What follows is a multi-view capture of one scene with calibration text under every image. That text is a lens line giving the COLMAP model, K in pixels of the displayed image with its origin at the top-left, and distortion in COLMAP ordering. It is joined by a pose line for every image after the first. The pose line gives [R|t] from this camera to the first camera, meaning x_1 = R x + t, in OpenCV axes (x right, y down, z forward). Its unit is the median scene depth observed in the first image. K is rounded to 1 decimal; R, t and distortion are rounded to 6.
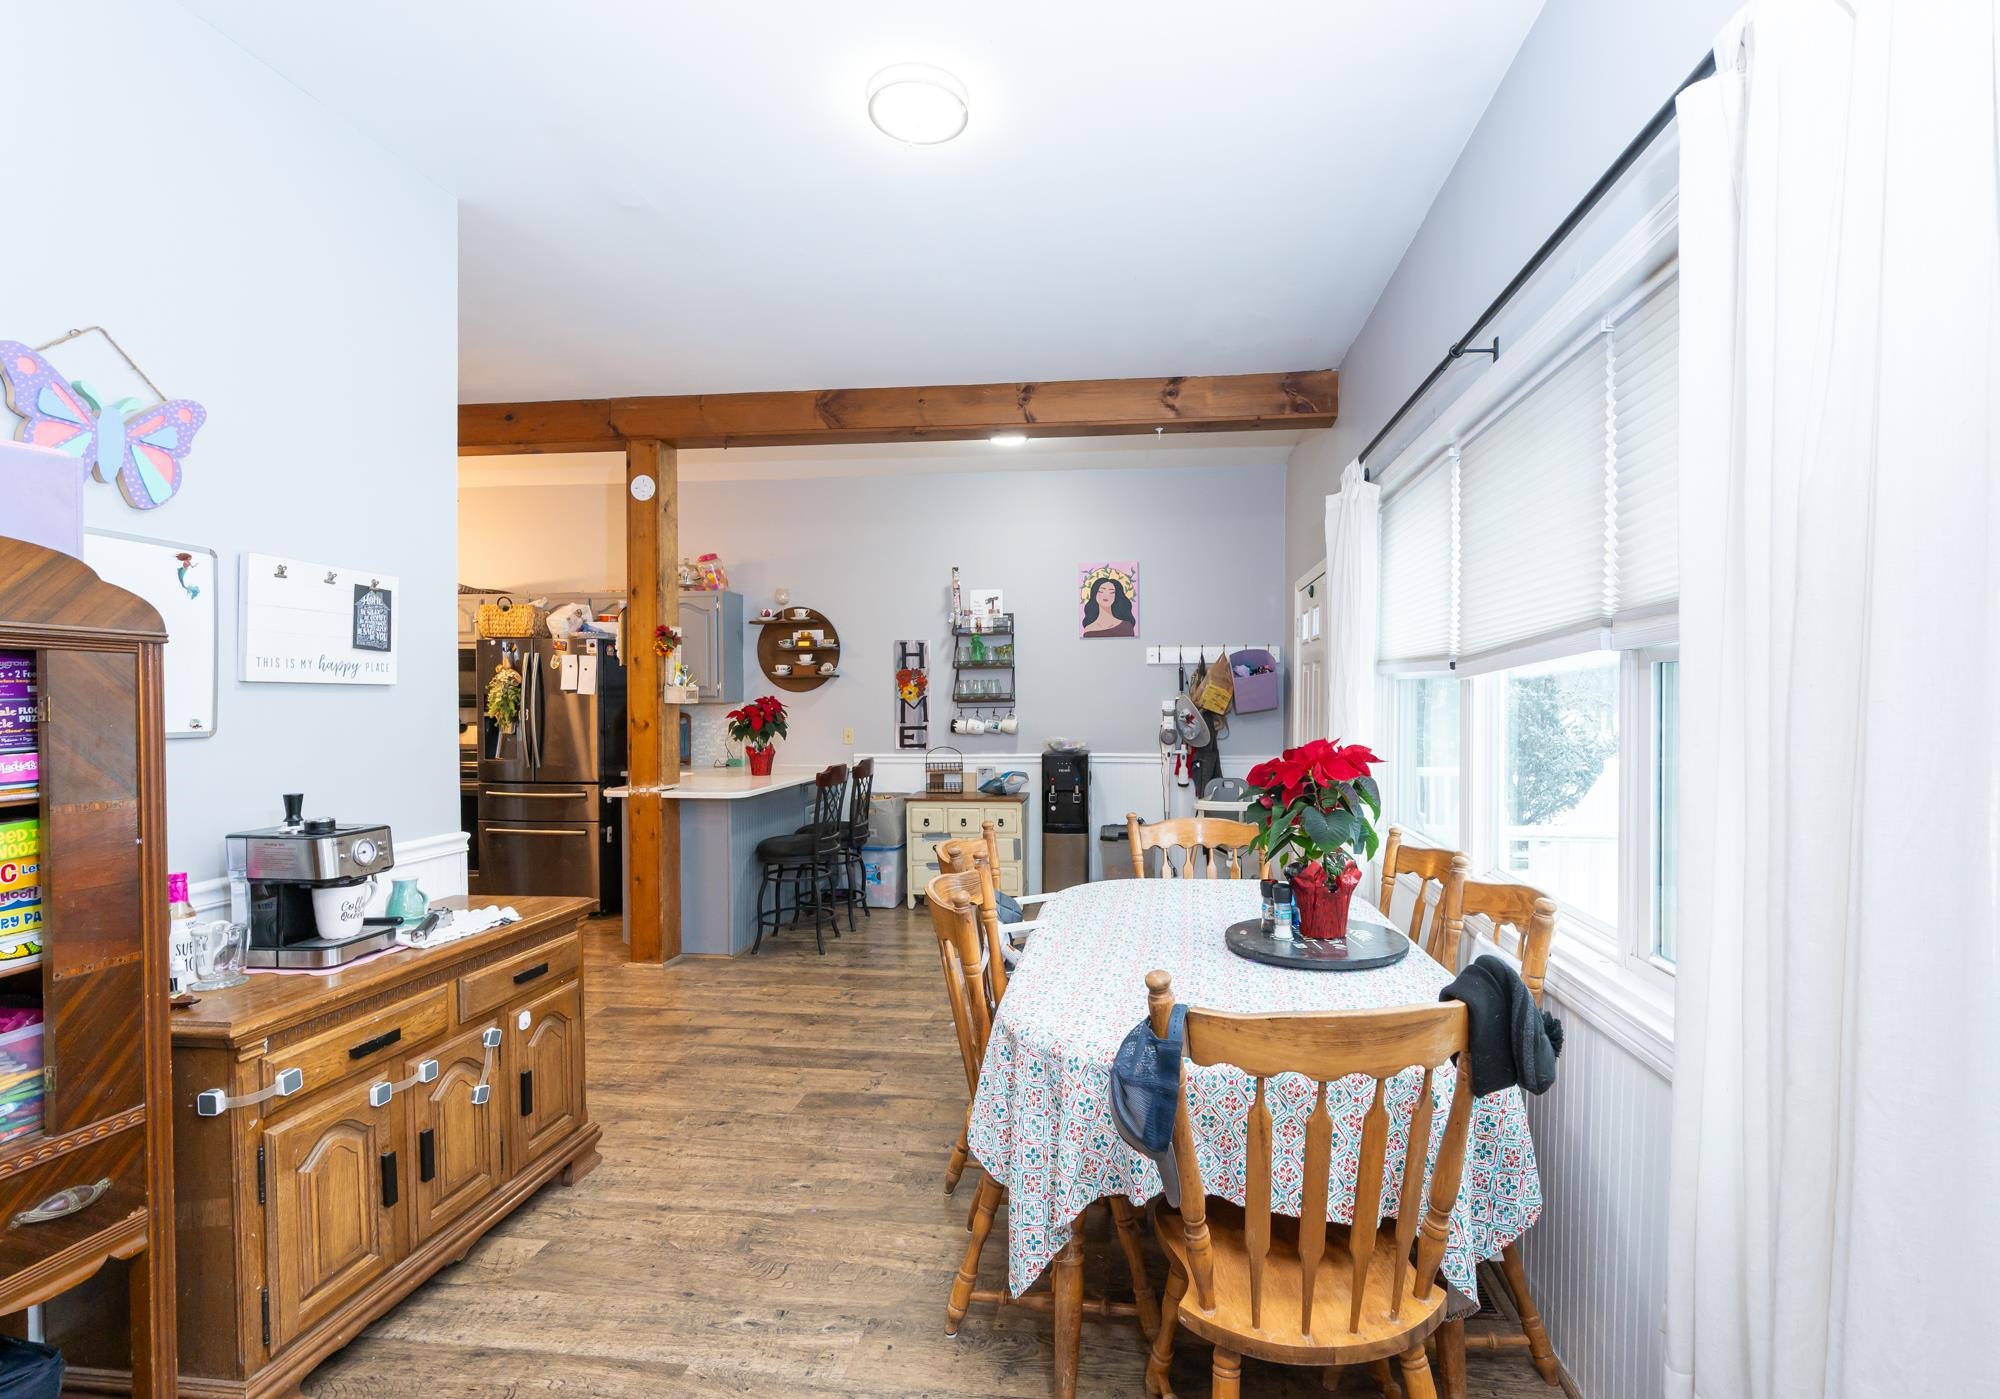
lens RADIAL K [[877.6, 0, 1052.3], [0, 877.6, 722.7], [0, 0, 1]] dist [-0.017515, -0.000228]
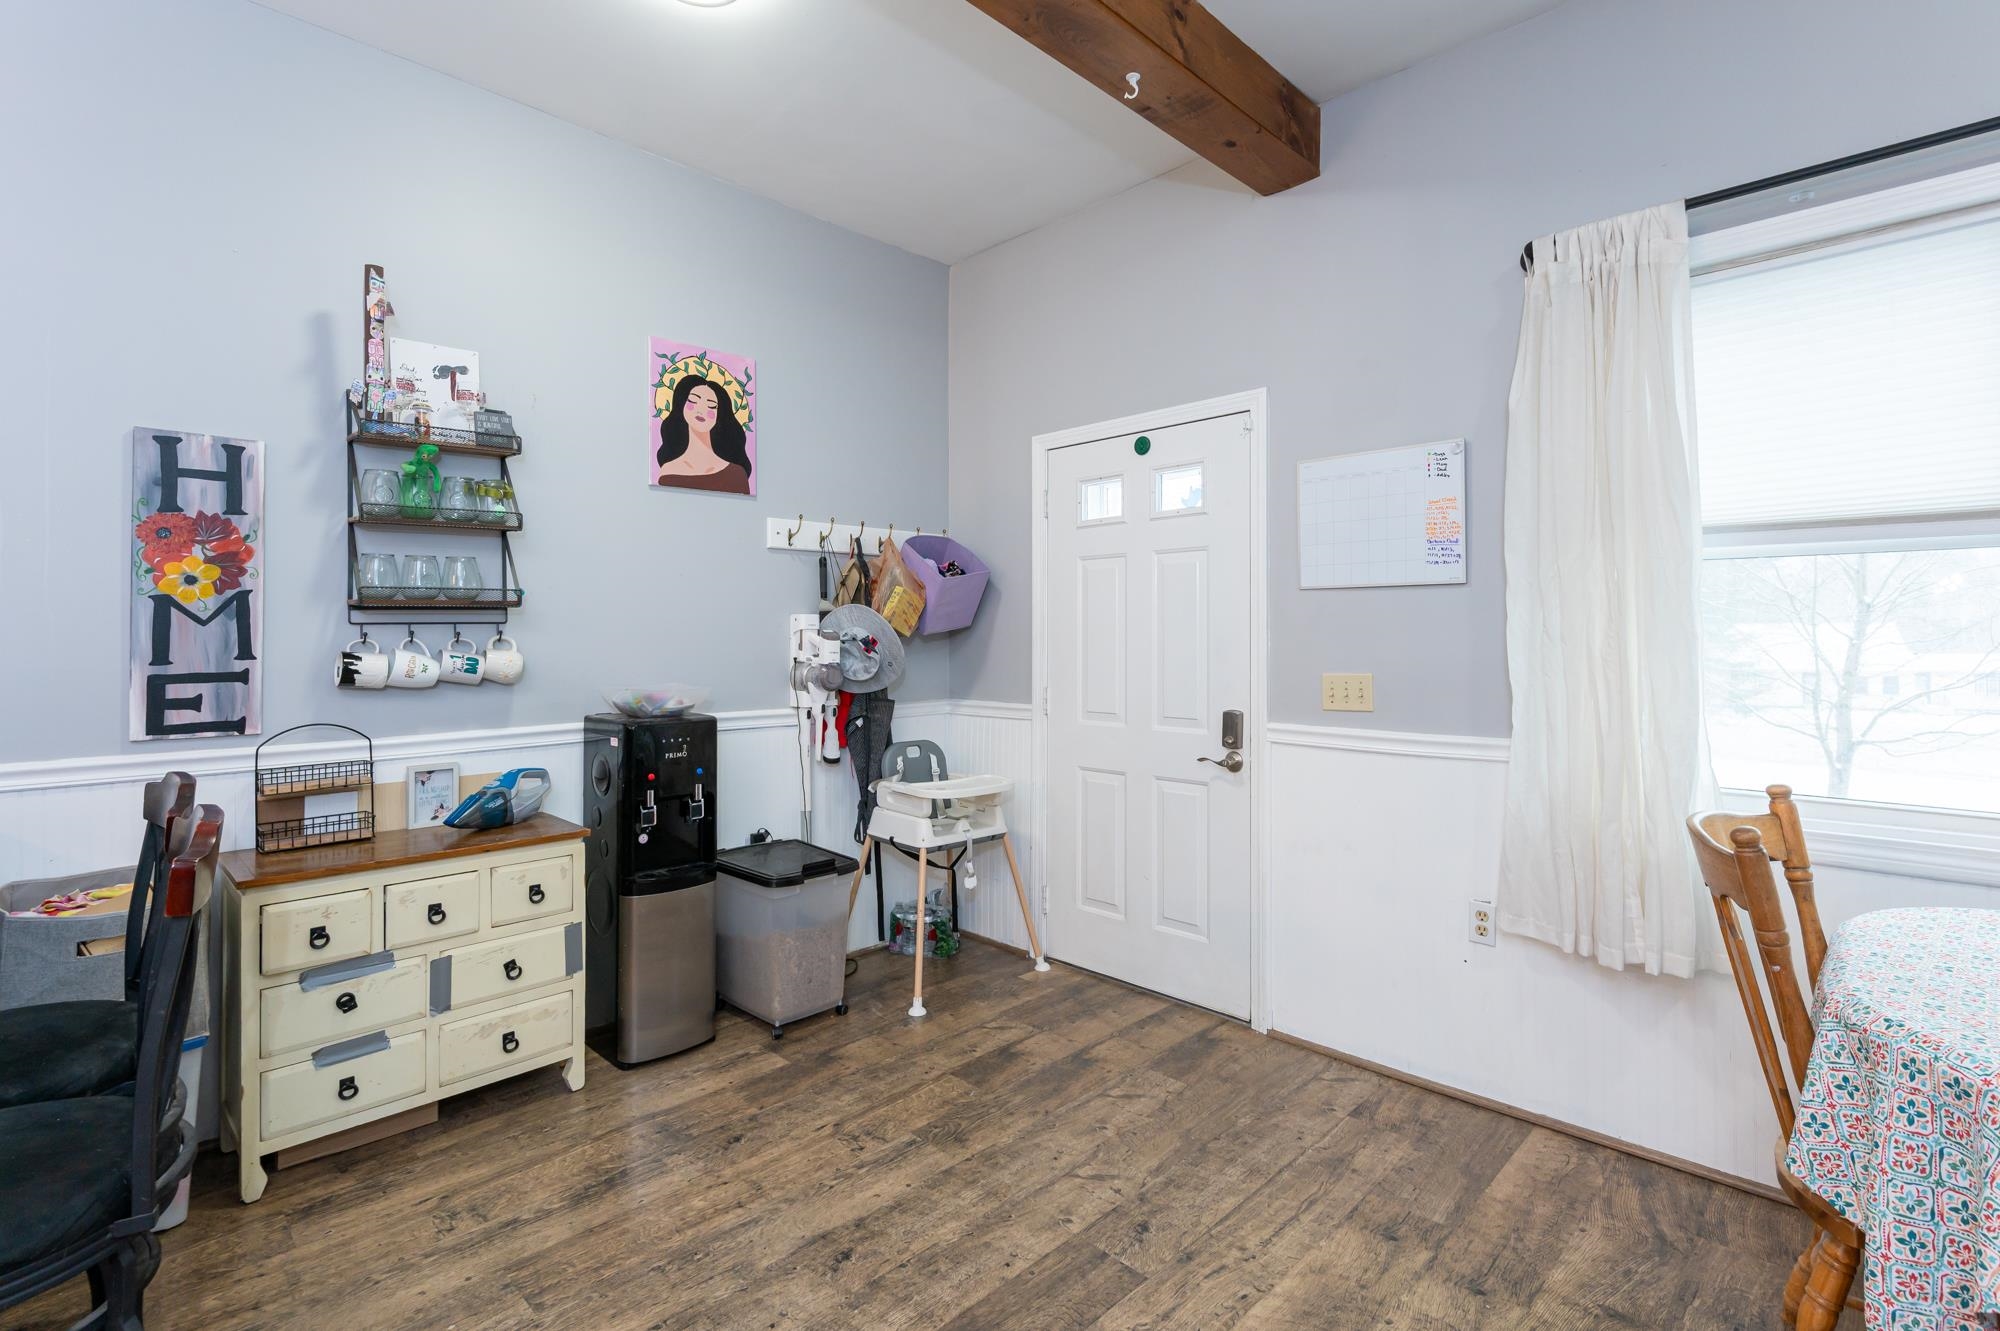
lens RADIAL K [[927.0, 0, 995.6], [0, 927.0, 631.7], [0, 0, 1]] dist [0.000352, 0.000125]
pose [[0.633173, 0.004651, 0.773997, -0.253106], [0.020951, 0.999513, -0.023145, 0.002764], [-0.773727, 0.030870, 0.632767, 0.520863]]
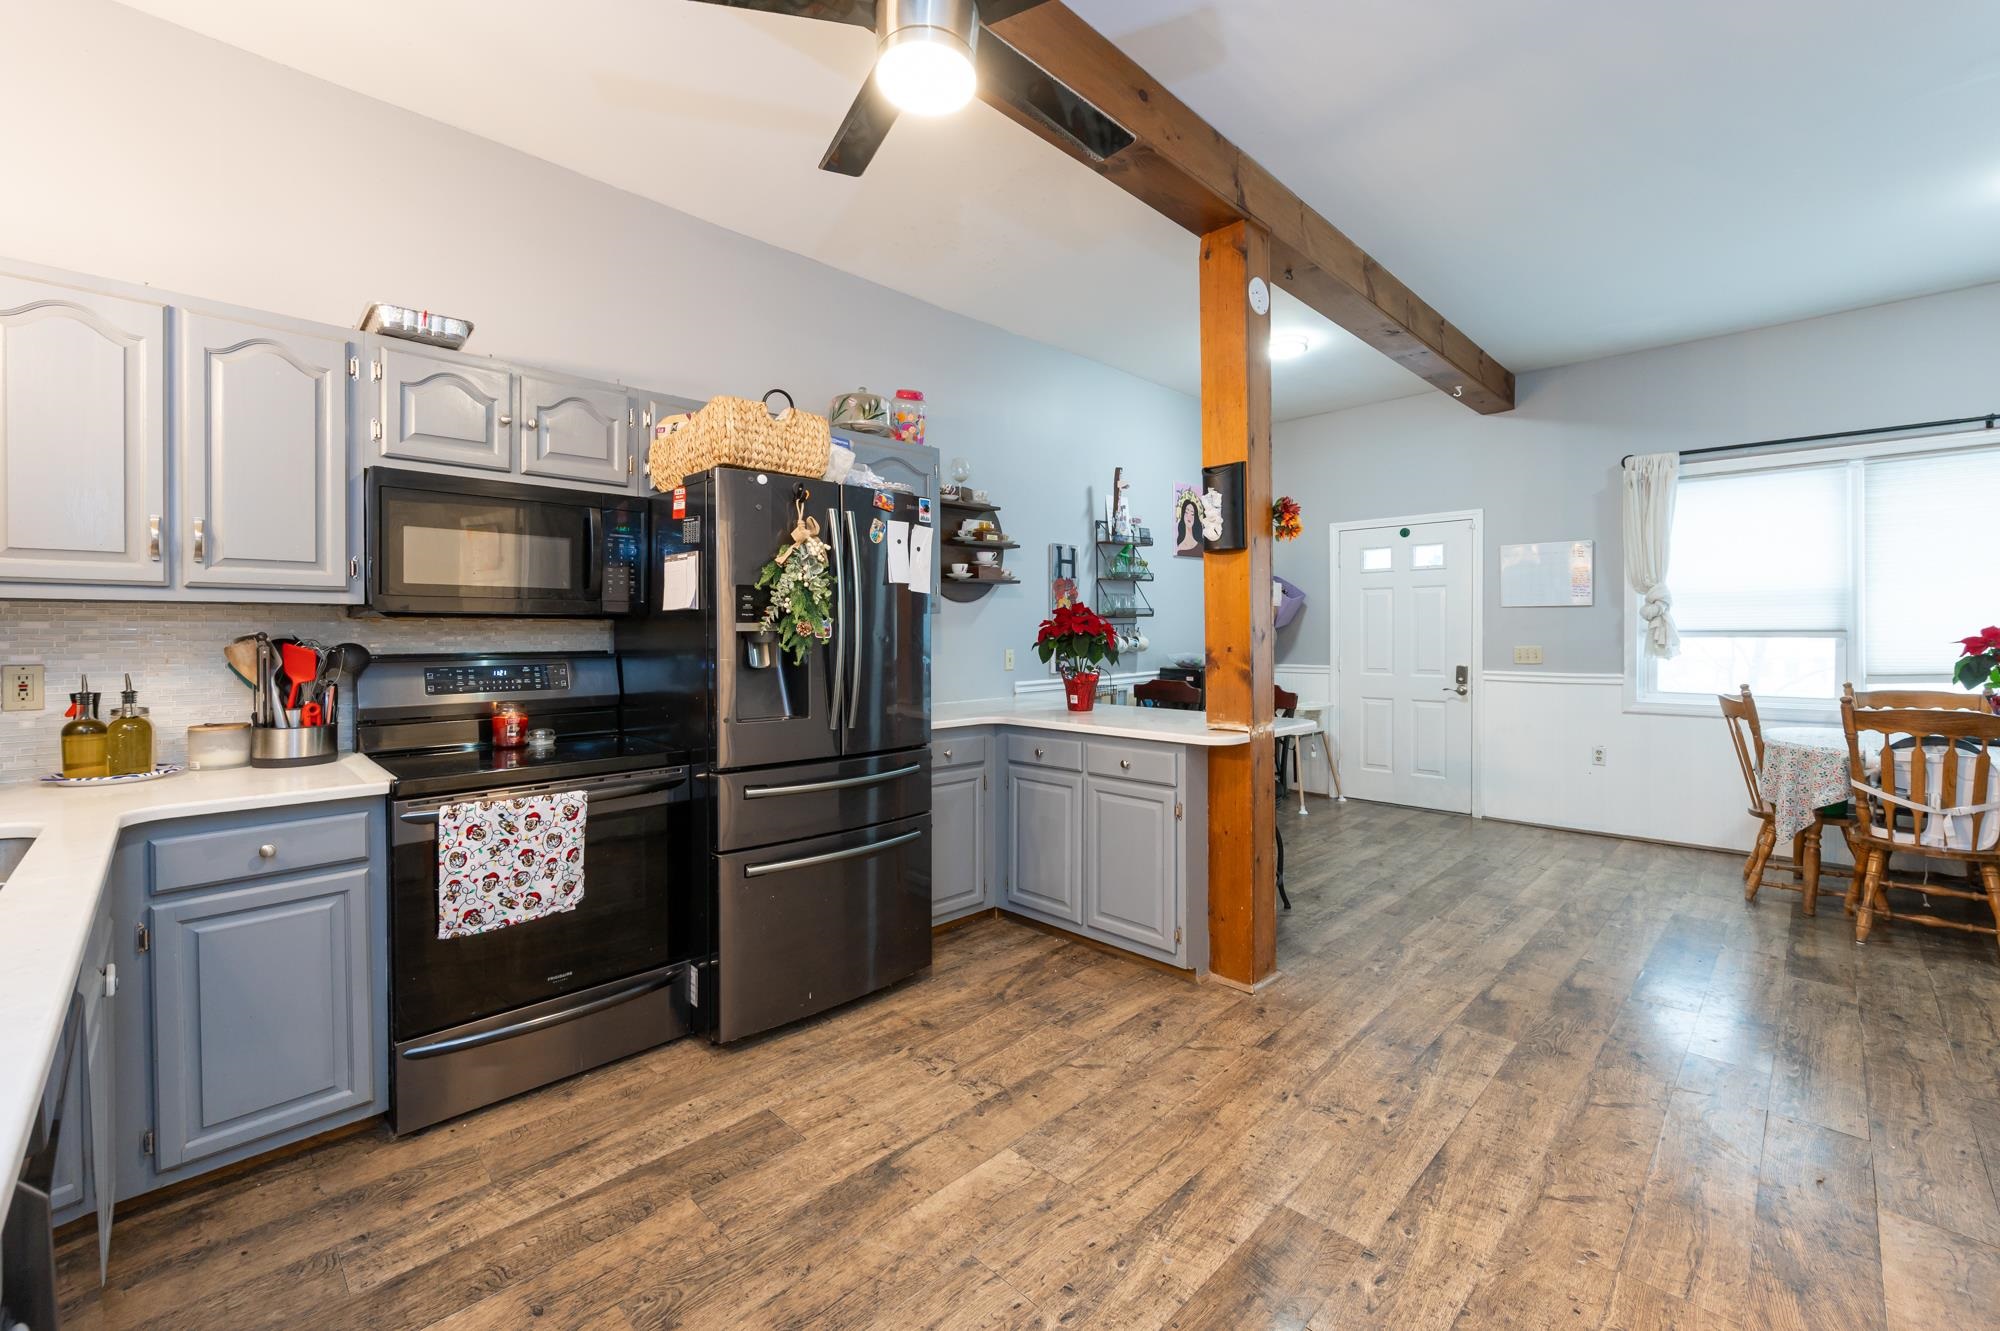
lens RADIAL K [[834.7, 0, 1004.1], [0, 834.7, 626.5], [0, 0, 1]] dist [0.000436, -0.000725]
pose [[0.625115, 0.004718, 0.780518, -0.844011], [0.027709, 0.999217, -0.028232, 0.006199], [-0.780041, 0.039275, 0.624495, 0.559928]]
